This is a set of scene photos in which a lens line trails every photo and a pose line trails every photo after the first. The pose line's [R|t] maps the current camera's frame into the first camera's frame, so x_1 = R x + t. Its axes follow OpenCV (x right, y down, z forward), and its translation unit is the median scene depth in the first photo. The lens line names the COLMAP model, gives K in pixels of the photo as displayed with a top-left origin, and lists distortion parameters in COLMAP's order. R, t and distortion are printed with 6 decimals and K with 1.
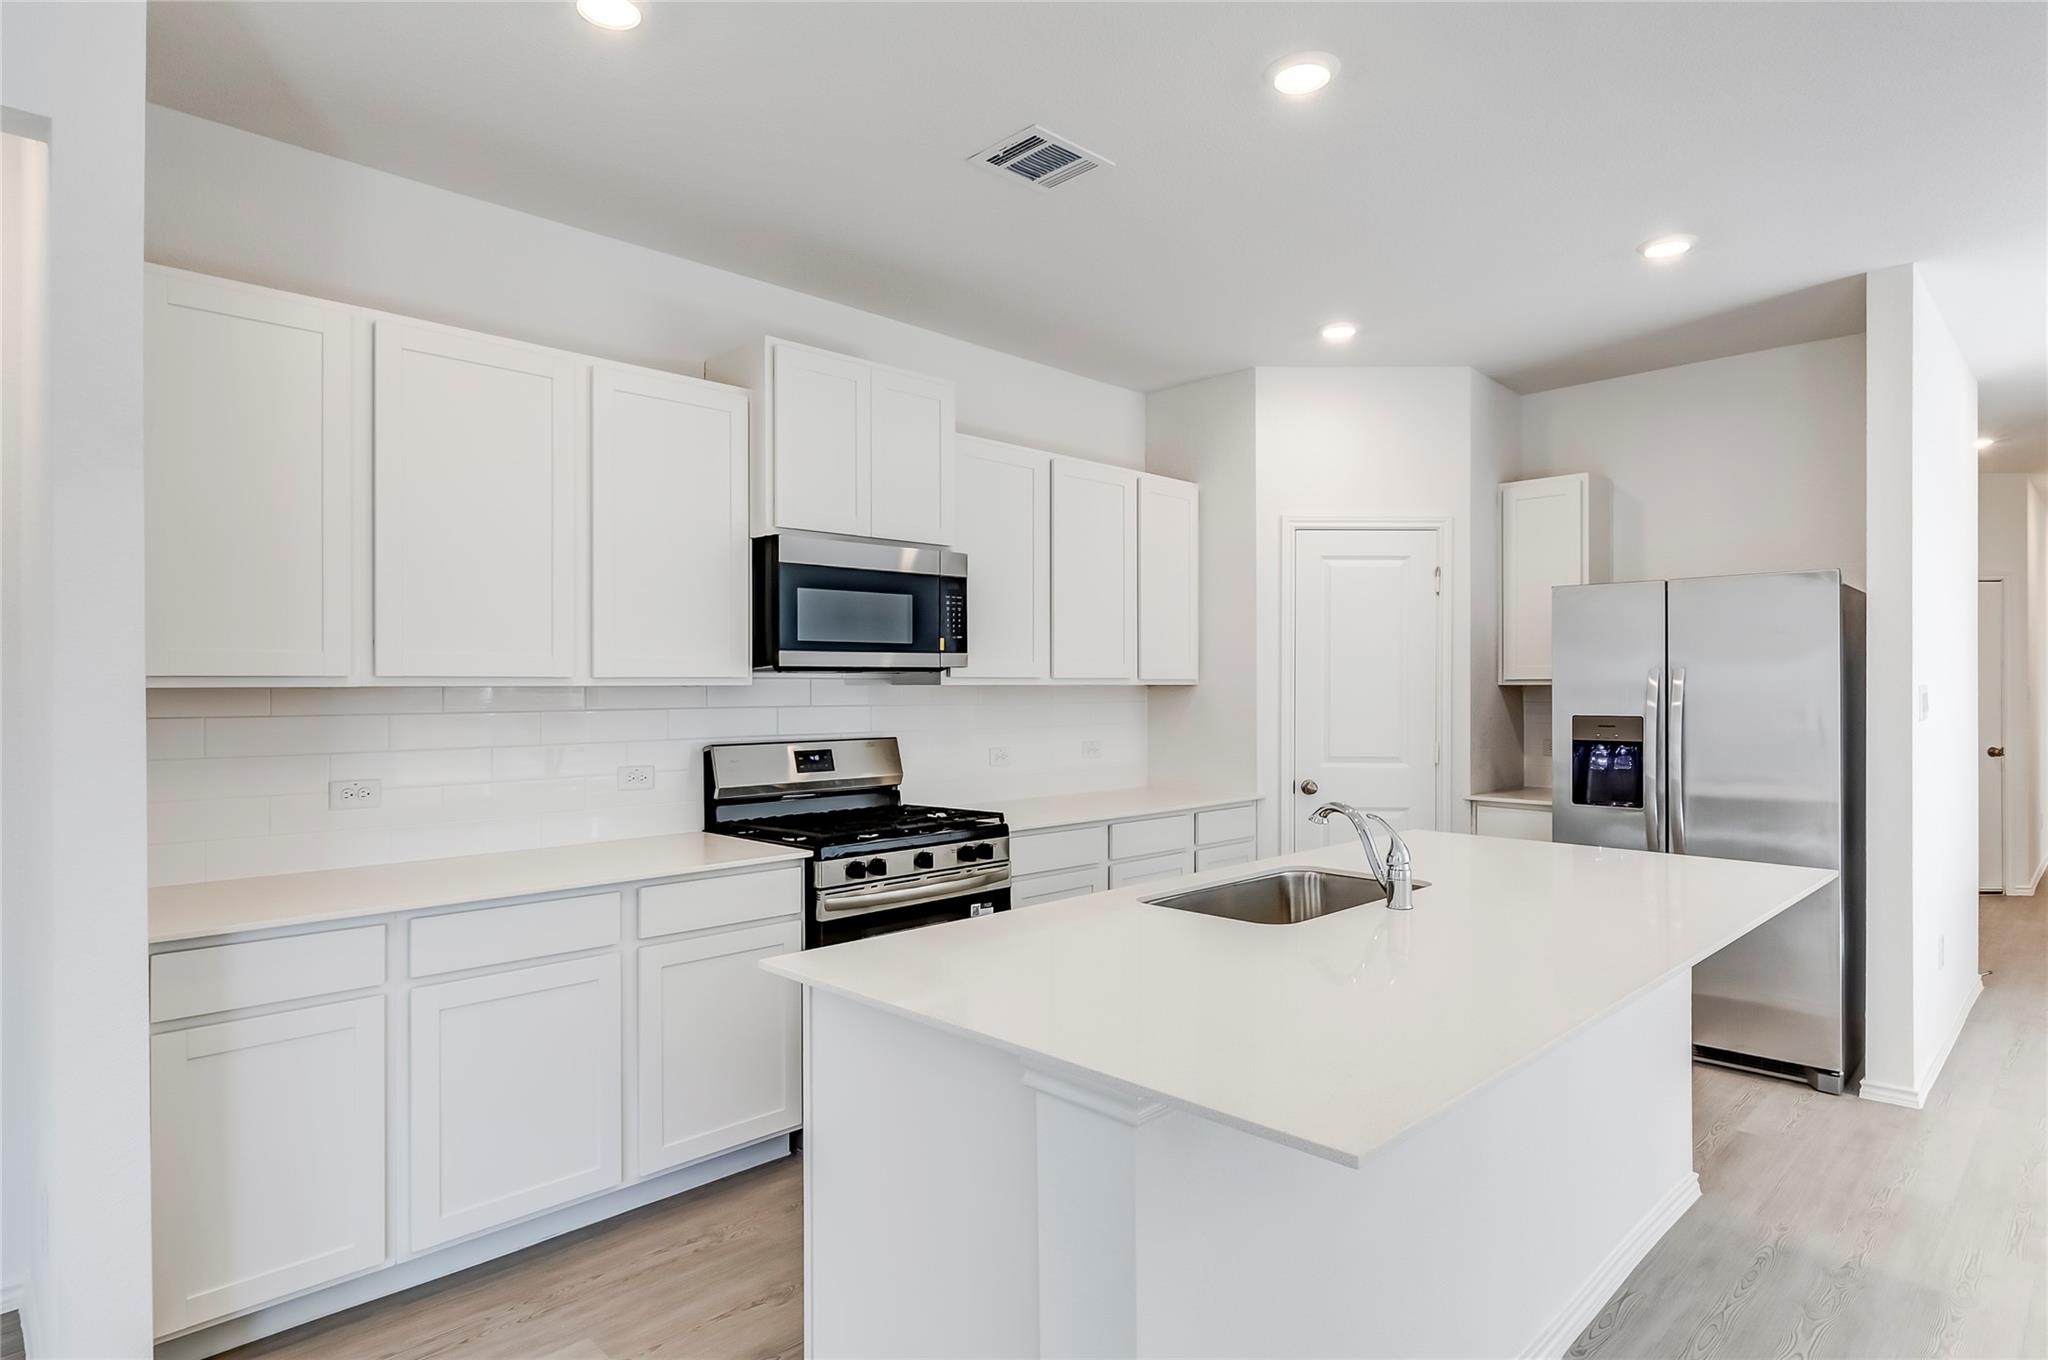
lens RADIAL K [[1103.9, 0, 1024.0], [0, 1103.9, 680.0], [0, 0, 1]] dist [-0.005820, -0.000562]
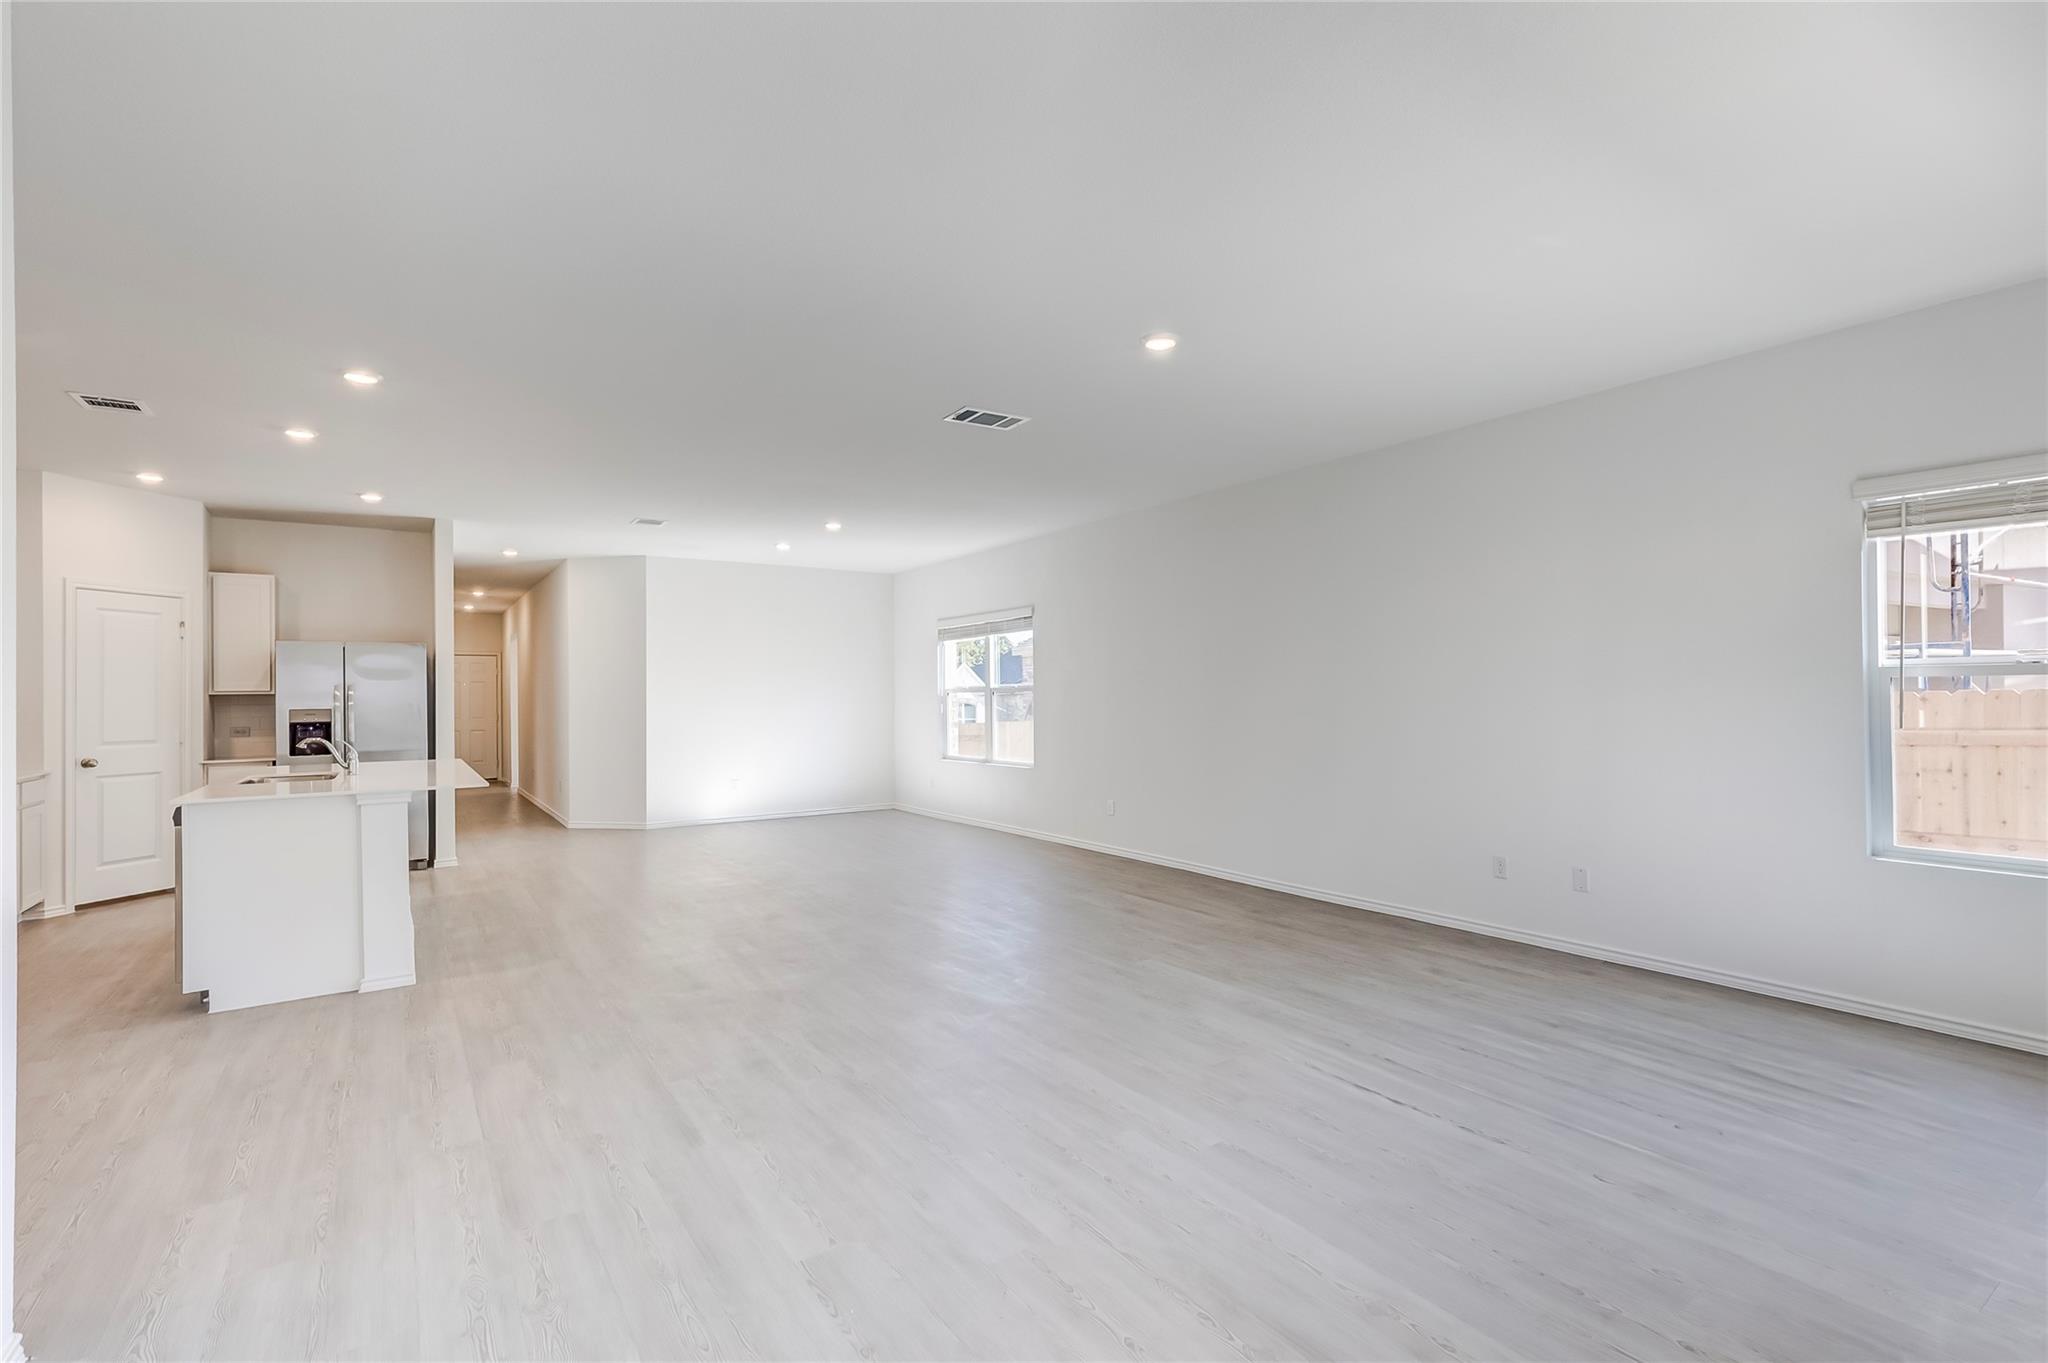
lens RADIAL K [[931.0, 0, 1023.0], [0, 931.0, 689.0], [0, 0, 1]] dist [0.004702, 0.000416]
pose [[0.184791, 0.006943, 0.982753, -0.937741], [0.008313, 0.999928, -0.008627, 0.023827], [-0.982743, 0.009764, 0.184720, -0.589341]]
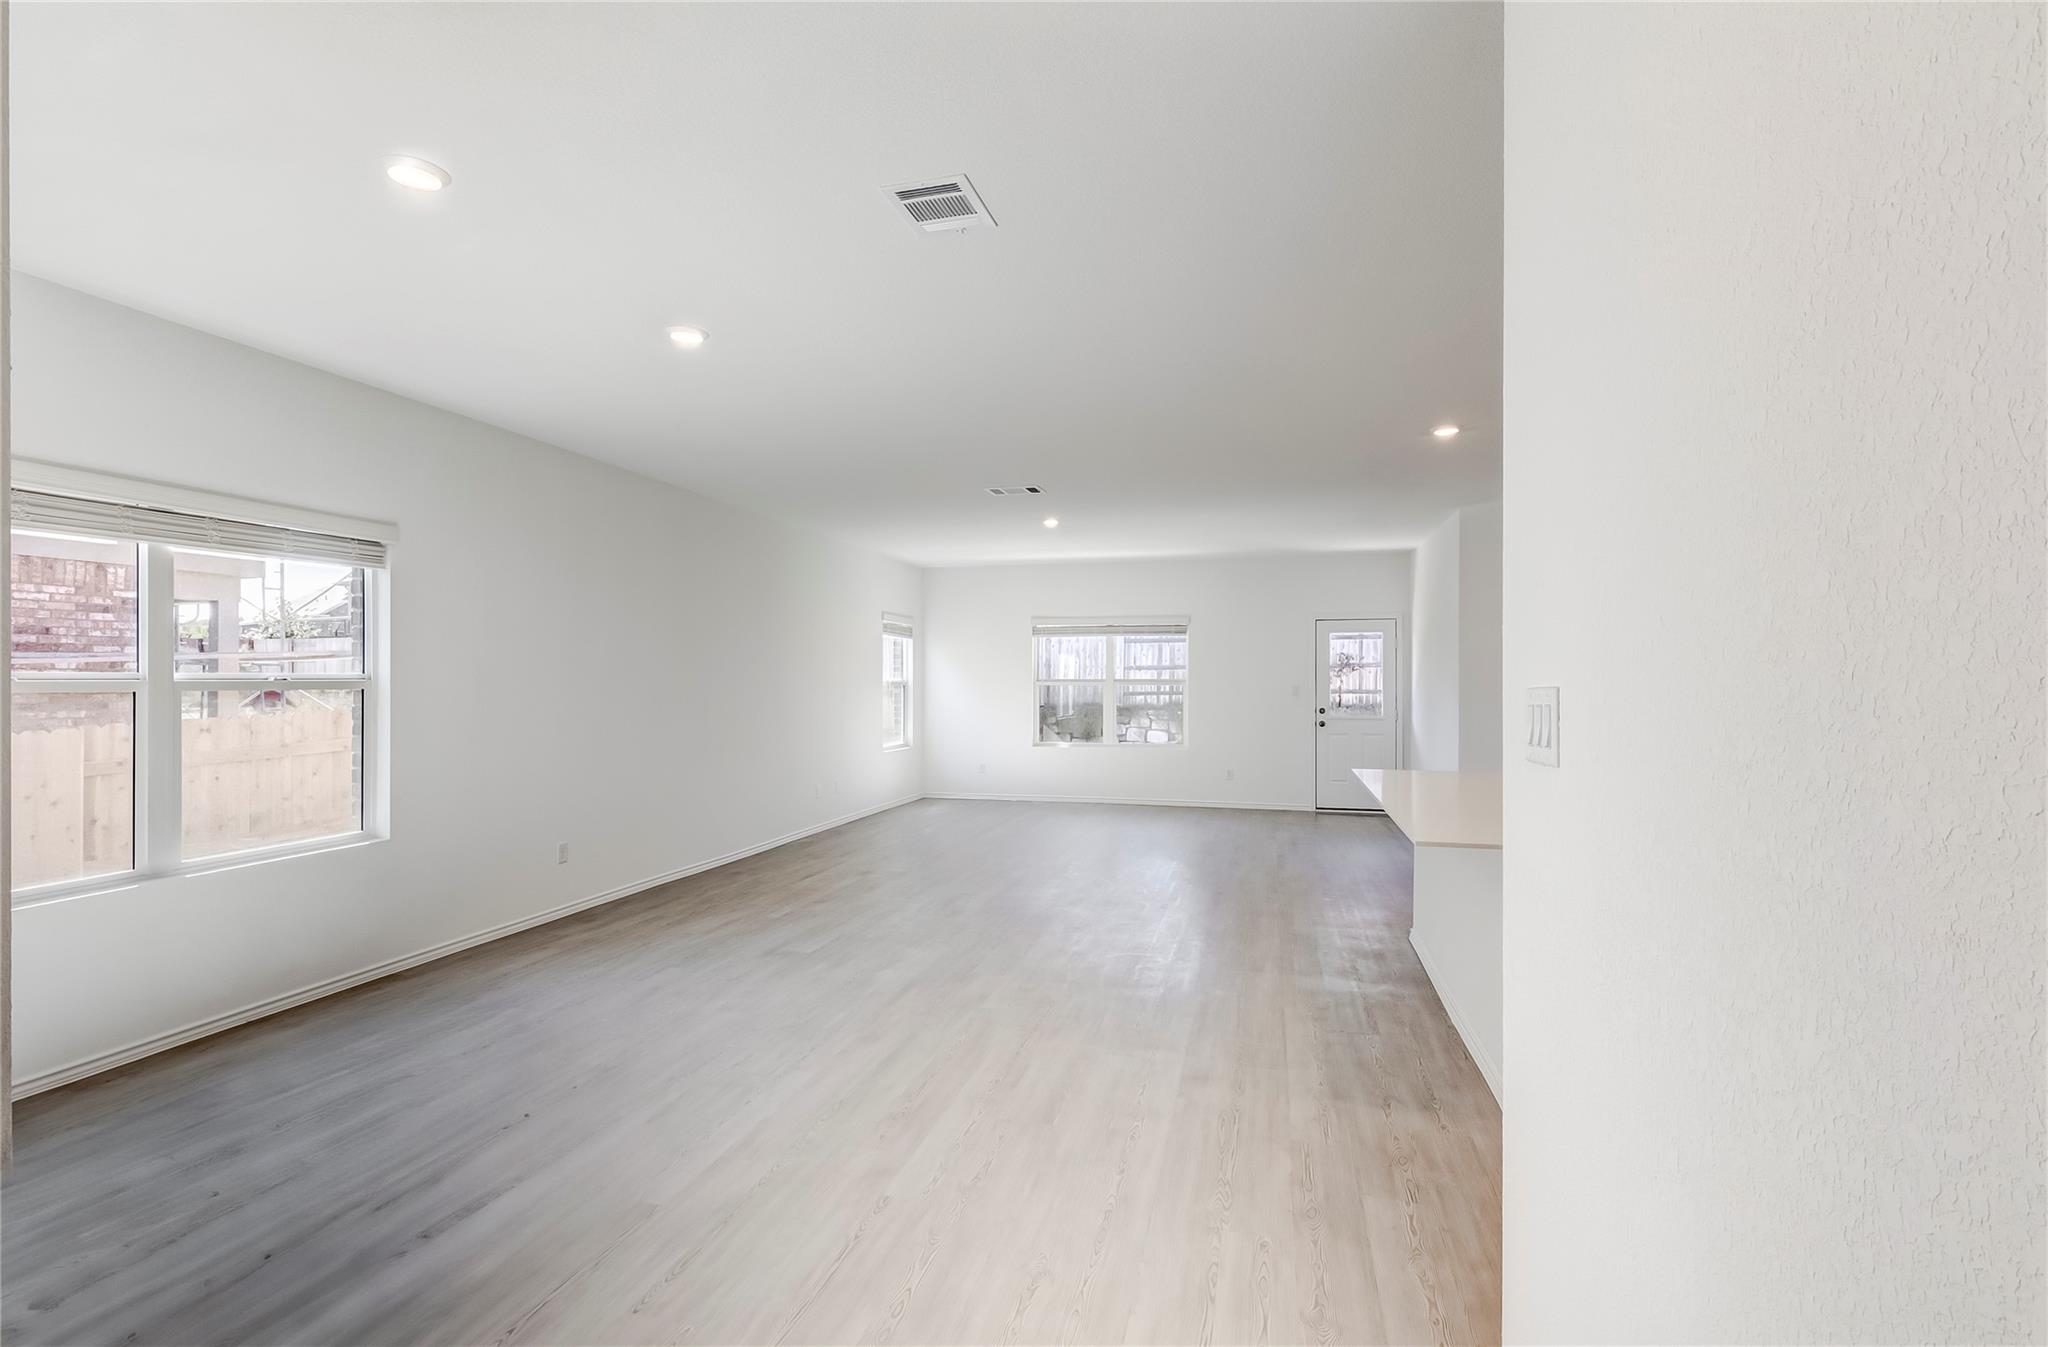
lens RADIAL K [[941.2, 0, 1027.8], [0, 941.2, 673.6], [0, 0, 1]] dist [0.000280, -0.000066]
pose [[-0.856395, -0.005161, -0.516295, 1.196093], [-0.000481, 0.999958, -0.009198, 0.001091], [0.516321, -0.007628, -0.856361, 1.217993]]
